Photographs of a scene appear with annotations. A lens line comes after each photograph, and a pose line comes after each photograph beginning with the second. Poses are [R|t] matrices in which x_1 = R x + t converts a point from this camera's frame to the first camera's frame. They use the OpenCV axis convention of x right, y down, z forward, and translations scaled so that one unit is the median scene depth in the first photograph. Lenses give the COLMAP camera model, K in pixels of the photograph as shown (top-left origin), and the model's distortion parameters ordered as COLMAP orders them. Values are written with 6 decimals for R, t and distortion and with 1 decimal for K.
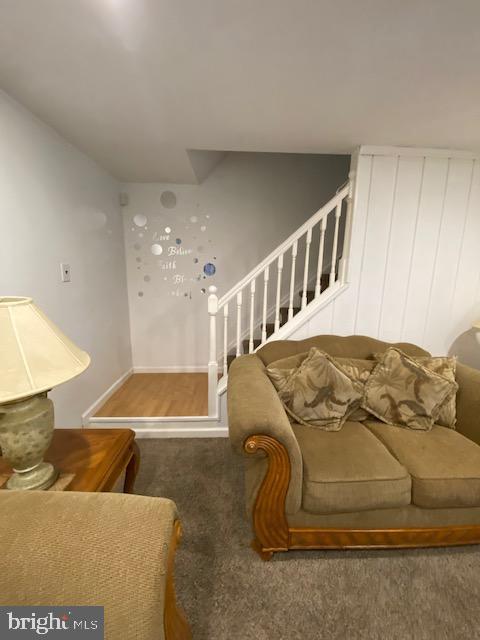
lens RADIAL K [[260.6, 0, 242.9], [0, 260.6, 324.5], [0, 0, 1]] dist [-0.002855, -0.001065]
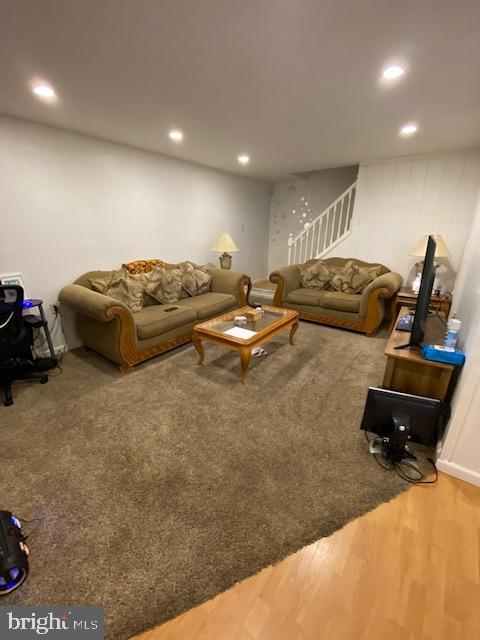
lens RADIAL K [[260.6, 0, 236.6], [0, 260.6, 319.7], [0, 0, 1]] dist [-0.002855, -0.001065]
pose [[0.777935, 0.189097, -0.599215, 1.068847], [-0.111231, 0.980024, 0.164864, 0.282826], [0.618421, -0.061602, 0.783429, -1.192025]]
